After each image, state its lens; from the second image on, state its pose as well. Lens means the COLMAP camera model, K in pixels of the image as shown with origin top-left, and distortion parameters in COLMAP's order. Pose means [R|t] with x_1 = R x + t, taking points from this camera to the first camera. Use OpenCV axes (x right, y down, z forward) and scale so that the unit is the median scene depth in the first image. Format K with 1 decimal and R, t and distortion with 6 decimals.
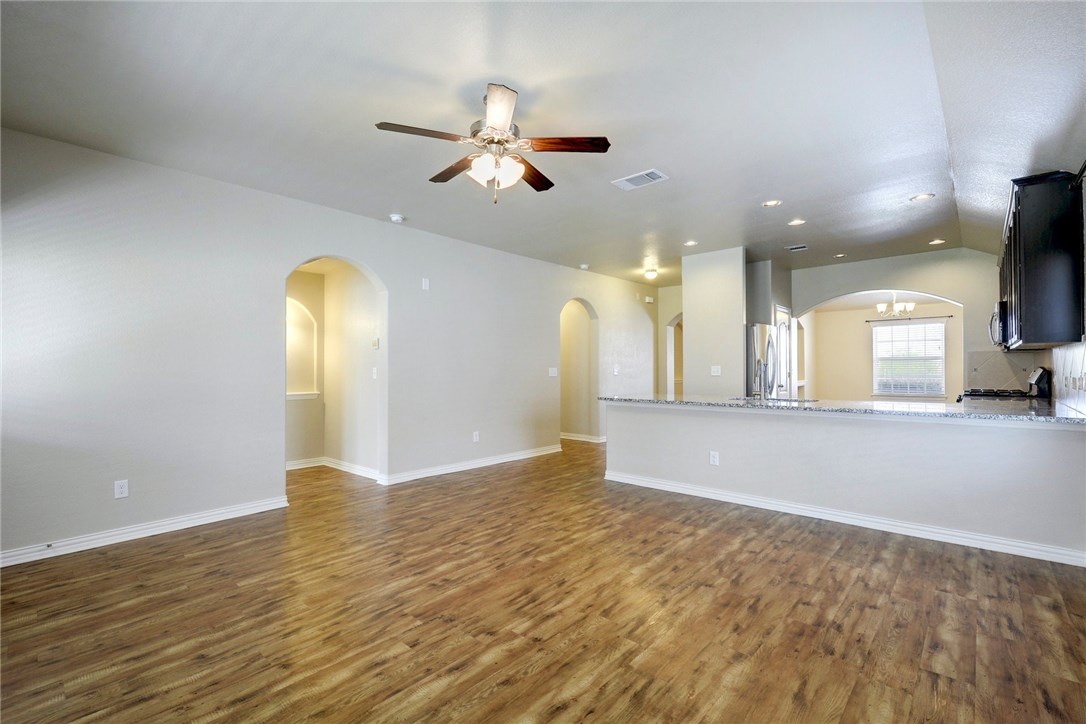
lens RADIAL K [[484.8, 0, 539.3], [0, 484.8, 359.2], [0, 0, 1]] dist [0.027883, -0.004854]
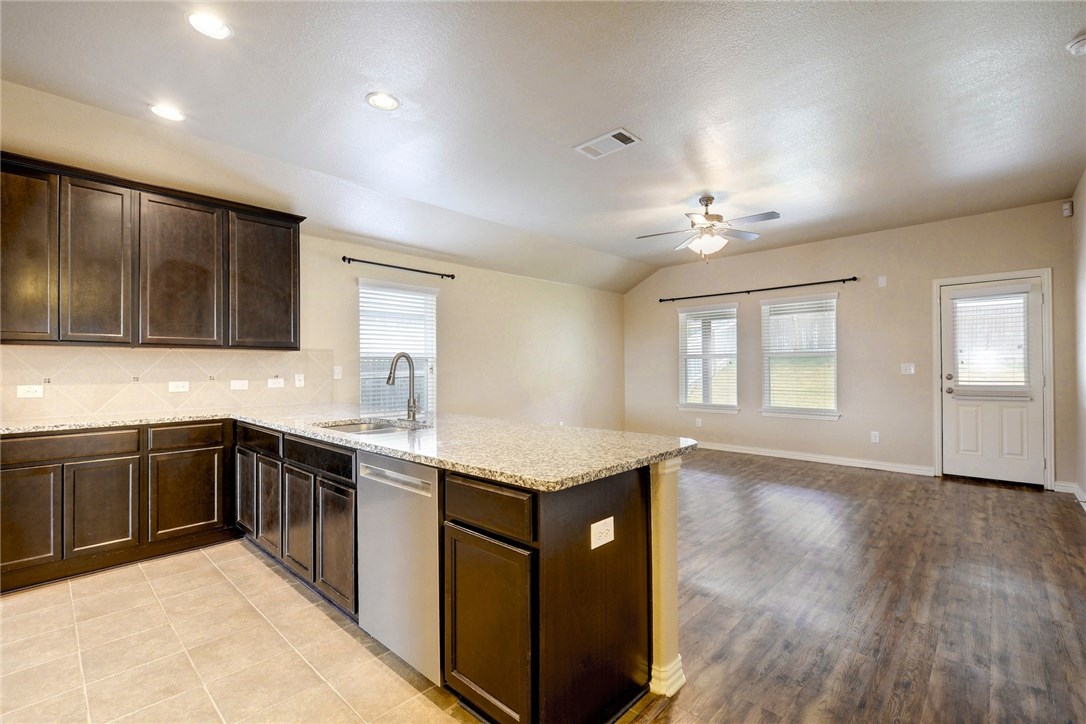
lens RADIAL K [[484.8, 0, 547.4], [0, 484.8, 363.7], [0, 0, 1]] dist [0.027883, -0.004854]
pose [[-0.999793, 0.018282, -0.008921, 0.370715], [0.018518, 0.999460, -0.027128, 0.040349], [0.008420, -0.027287, -0.999592, 2.224878]]
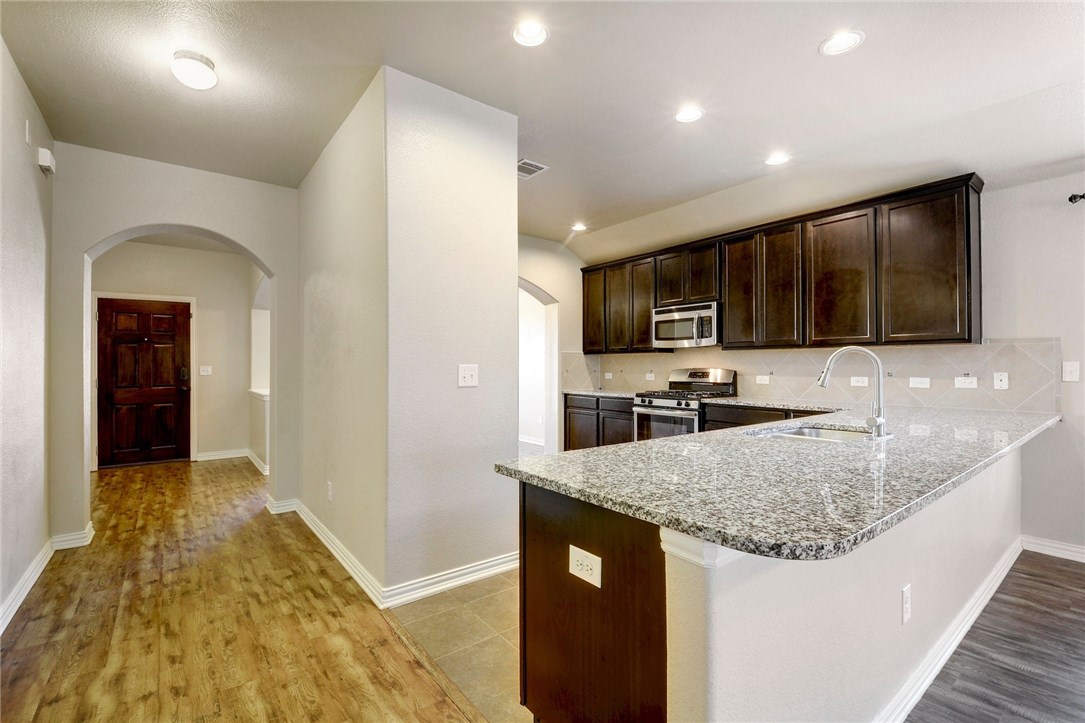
lens RADIAL K [[484.3, 0, 561.2], [0, 484.3, 365.4], [0, 0, 1]] dist [0.027883, -0.004854]
pose [[0.138137, 0.011093, 0.990351, -0.111346], [-0.022358, 0.999717, -0.008080, 0.034640], [-0.990161, -0.021026, 0.138346, 1.675149]]
